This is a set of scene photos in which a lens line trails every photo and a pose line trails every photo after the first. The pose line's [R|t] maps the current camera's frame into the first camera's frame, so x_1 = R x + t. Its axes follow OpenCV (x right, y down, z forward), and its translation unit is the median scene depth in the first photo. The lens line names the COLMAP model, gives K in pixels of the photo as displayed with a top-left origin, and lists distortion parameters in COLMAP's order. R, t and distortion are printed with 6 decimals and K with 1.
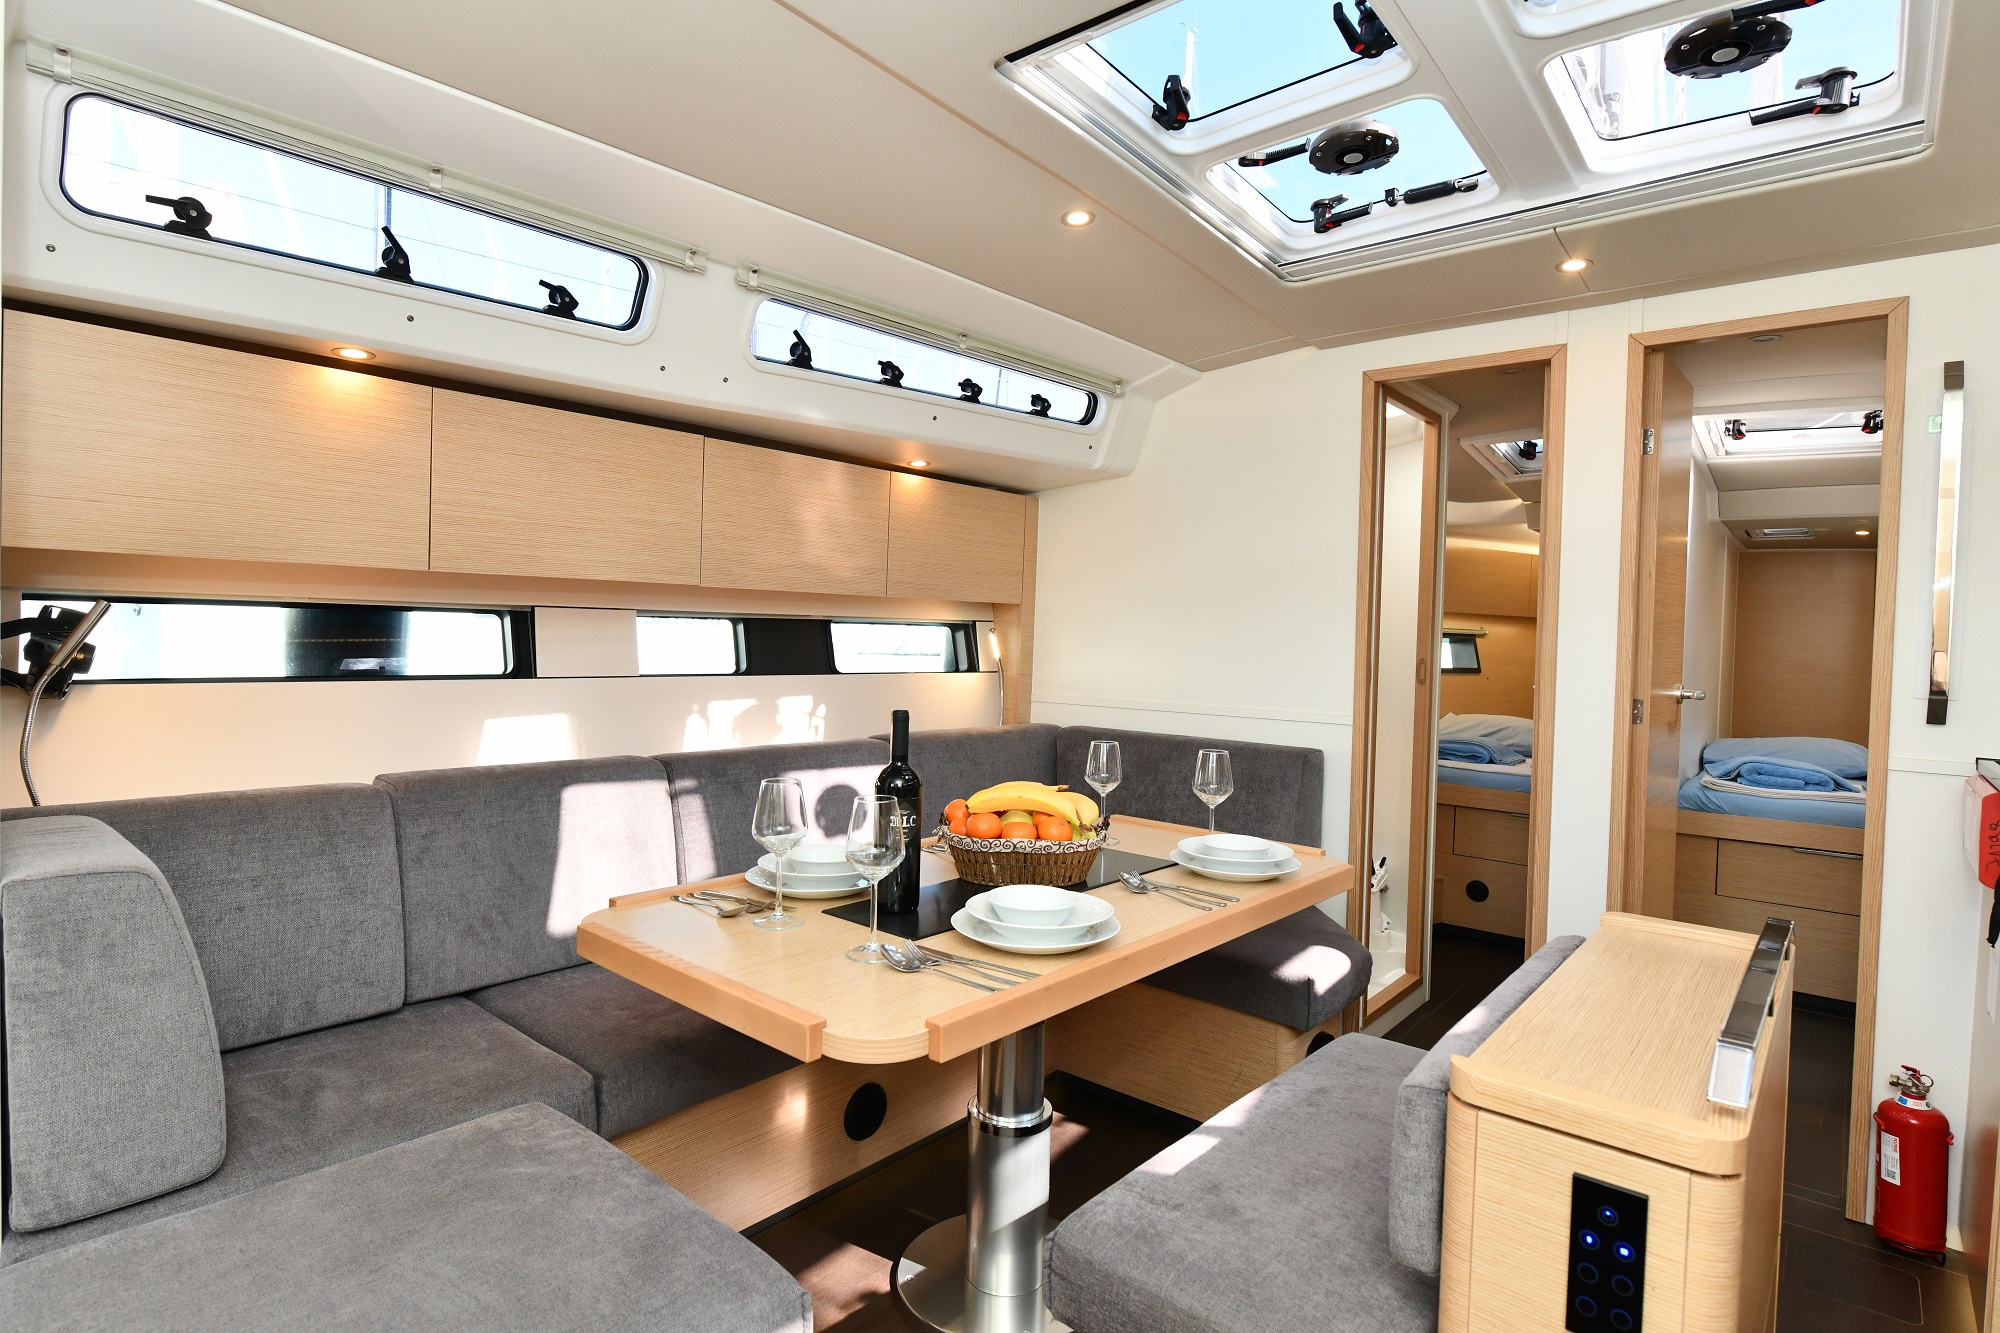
lens RADIAL K [[1027.8, 0, 1004.2], [0, 1027.8, 658.7], [0, 0, 1]] dist [-0.005078, -0.000985]
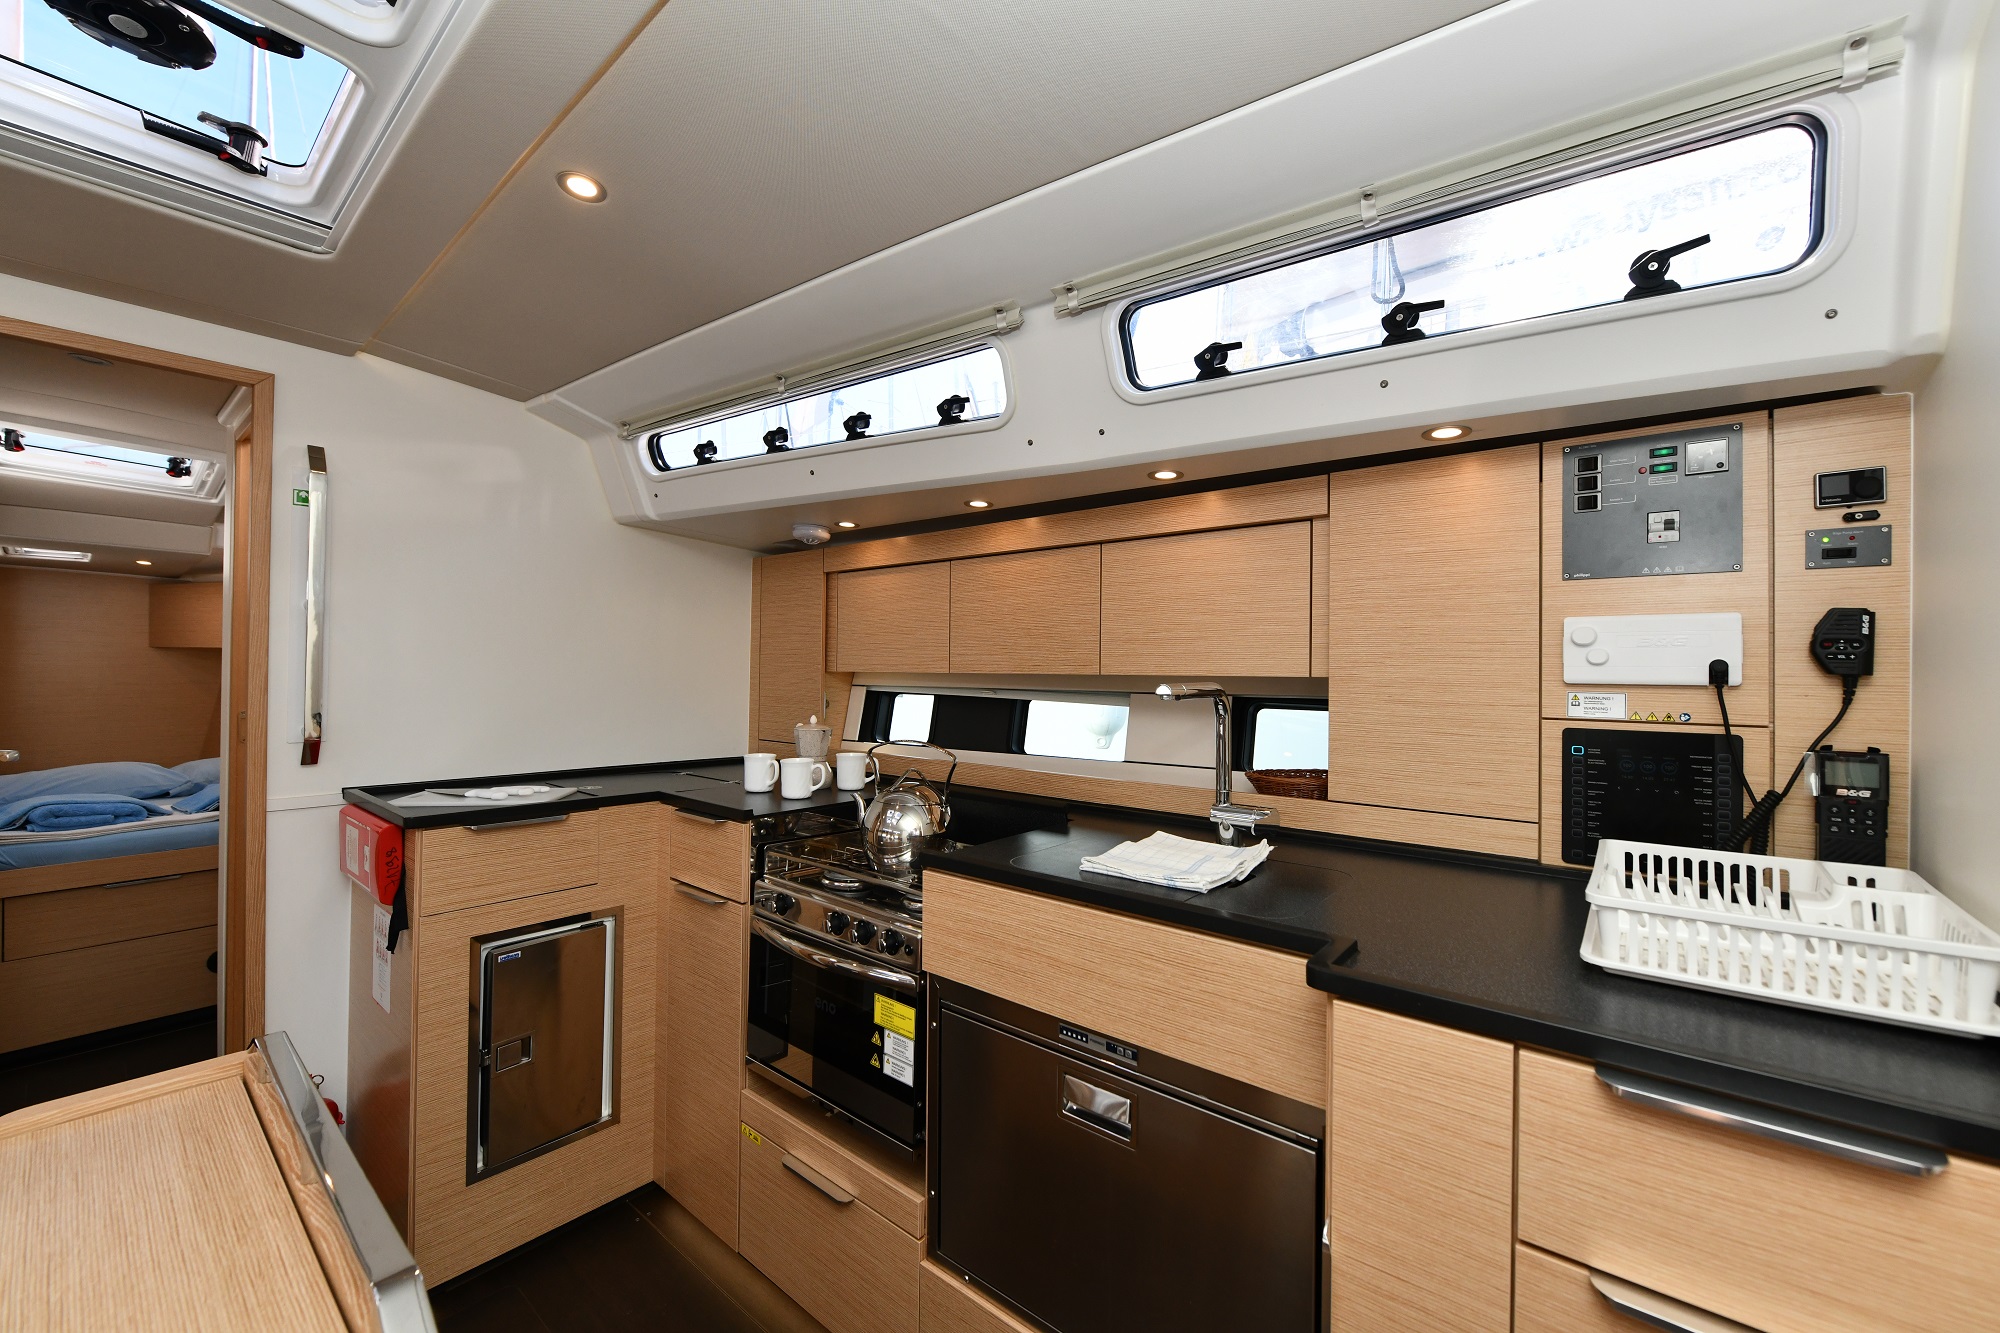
lens RADIAL K [[791.0, 0, 1007.8], [0, 791.0, 664.1], [0, 0, 1]] dist [-0.011820, 0.000282]
pose [[-0.008455, -0.025225, 0.999646, 0.037751], [0.012019, 0.999607, 0.025326, -0.055588], [-0.999892, 0.012229, -0.008148, 0.219490]]
